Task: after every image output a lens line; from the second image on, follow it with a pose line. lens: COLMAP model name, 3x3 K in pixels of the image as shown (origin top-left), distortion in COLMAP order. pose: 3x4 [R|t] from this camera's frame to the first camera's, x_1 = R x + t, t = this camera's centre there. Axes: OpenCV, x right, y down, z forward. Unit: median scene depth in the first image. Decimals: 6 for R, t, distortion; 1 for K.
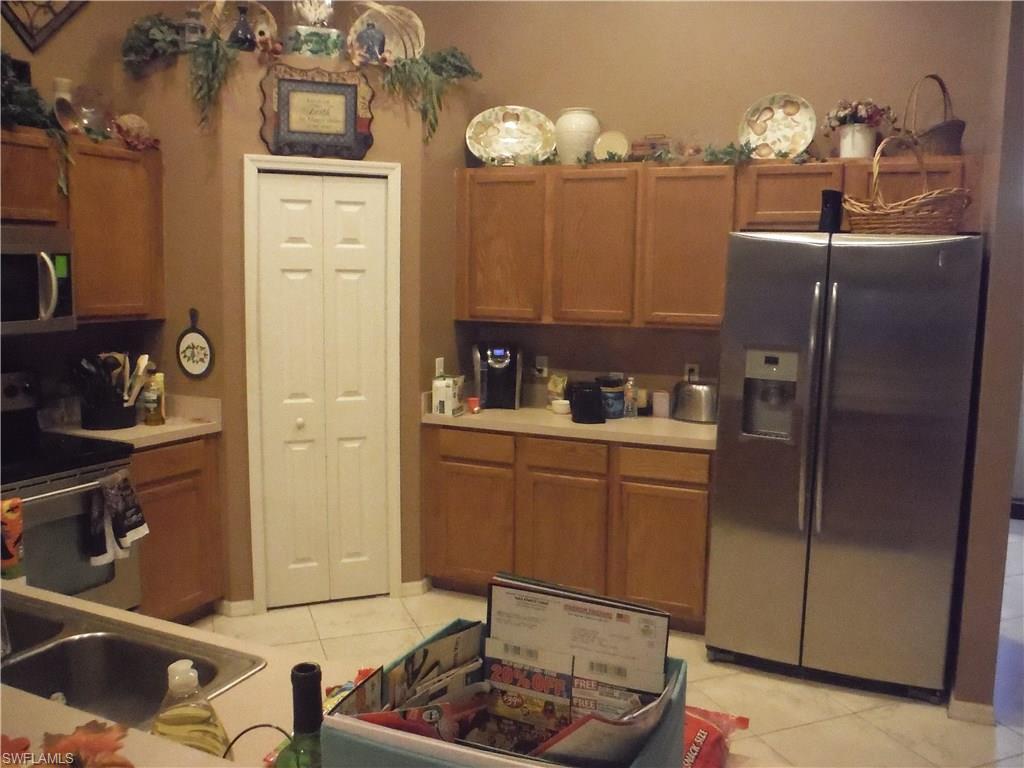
lens RADIAL K [[859.8, 0, 544.5], [0, 859.8, 383.9], [0, 0, 1]] dist [-0.047373, 0.033318]
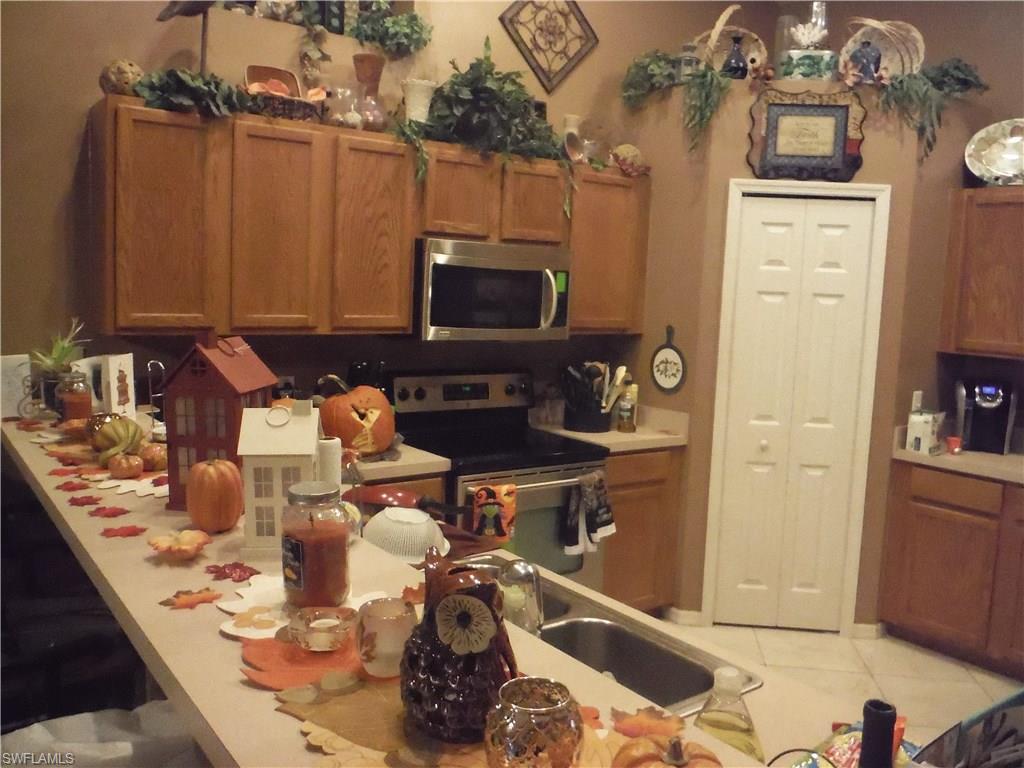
lens RADIAL K [[859.8, 0, 511.6], [0, 859.8, 383.3], [0, 0, 1]] dist [-0.047373, 0.033318]
pose [[0.887875, 0.076993, -0.453598, -0.098549], [-0.087870, 0.996128, -0.002916, 0.002781], [0.451617, 0.042446, 0.891202, -0.028282]]
